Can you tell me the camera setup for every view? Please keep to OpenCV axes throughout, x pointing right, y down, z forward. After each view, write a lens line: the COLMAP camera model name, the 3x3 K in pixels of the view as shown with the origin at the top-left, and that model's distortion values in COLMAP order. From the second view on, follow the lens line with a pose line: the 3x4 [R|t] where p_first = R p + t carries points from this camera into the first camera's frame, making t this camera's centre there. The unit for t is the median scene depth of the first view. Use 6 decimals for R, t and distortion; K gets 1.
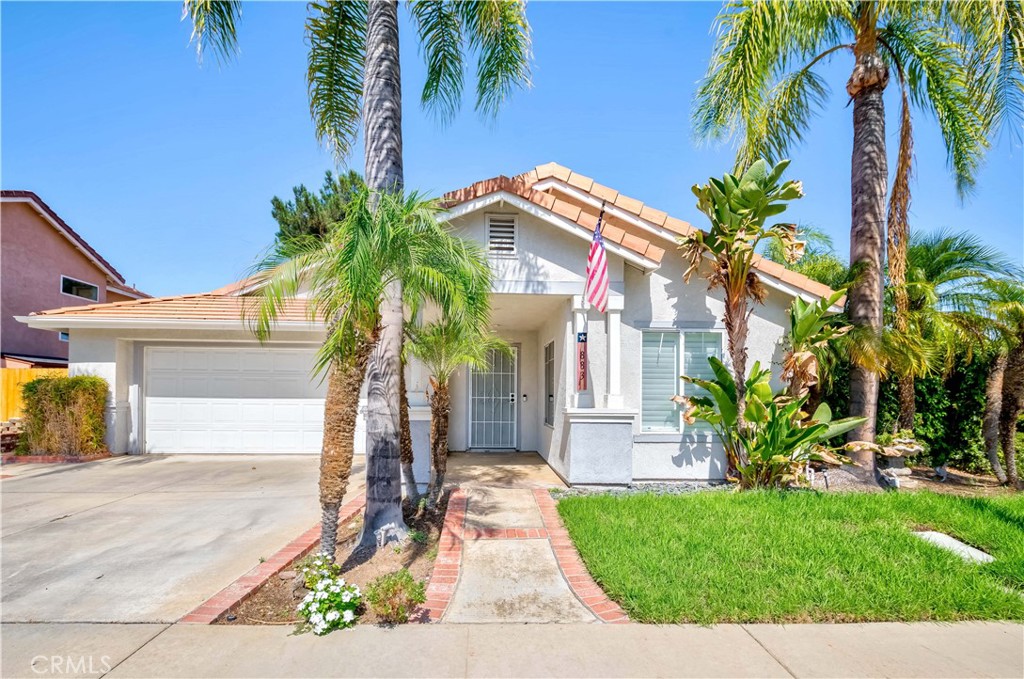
lens RADIAL K [[405.4, 0, 512.0], [0, 405.4, 339.5], [0, 0, 1]] dist [-0.001273, -0.000311]
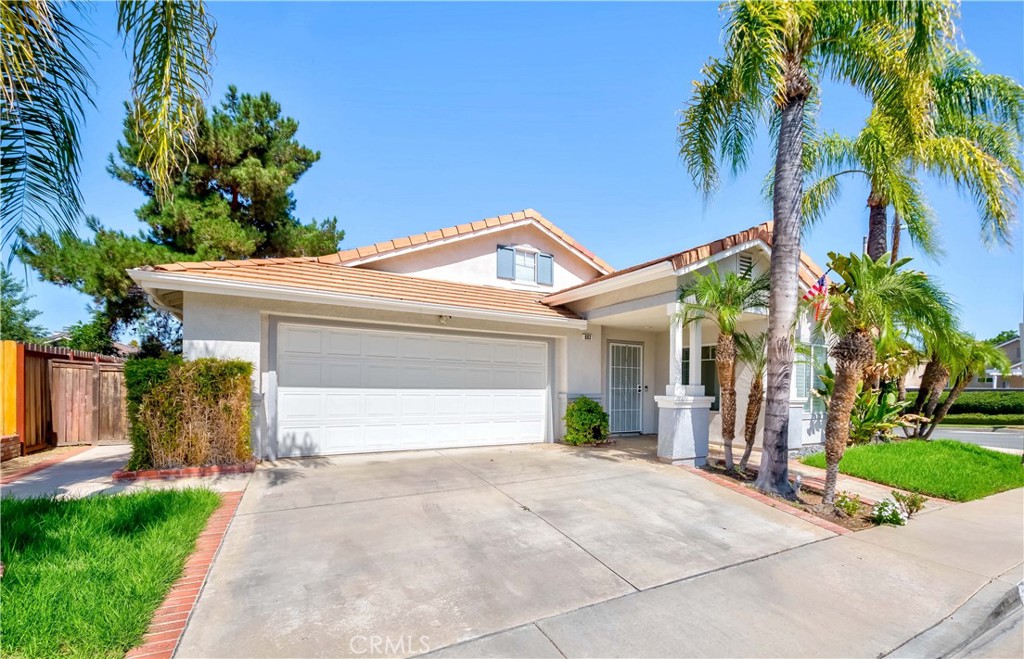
lens RADIAL K [[448.9, 0, 512.0], [0, 448.9, 329.5], [0, 0, 1]] dist [0.001010, -0.000207]
pose [[0.888897, 0.062087, 0.453880, -0.944777], [-0.070585, 0.997504, 0.001786, -0.003441], [-0.452636, -0.033625, 0.891061, 0.015204]]
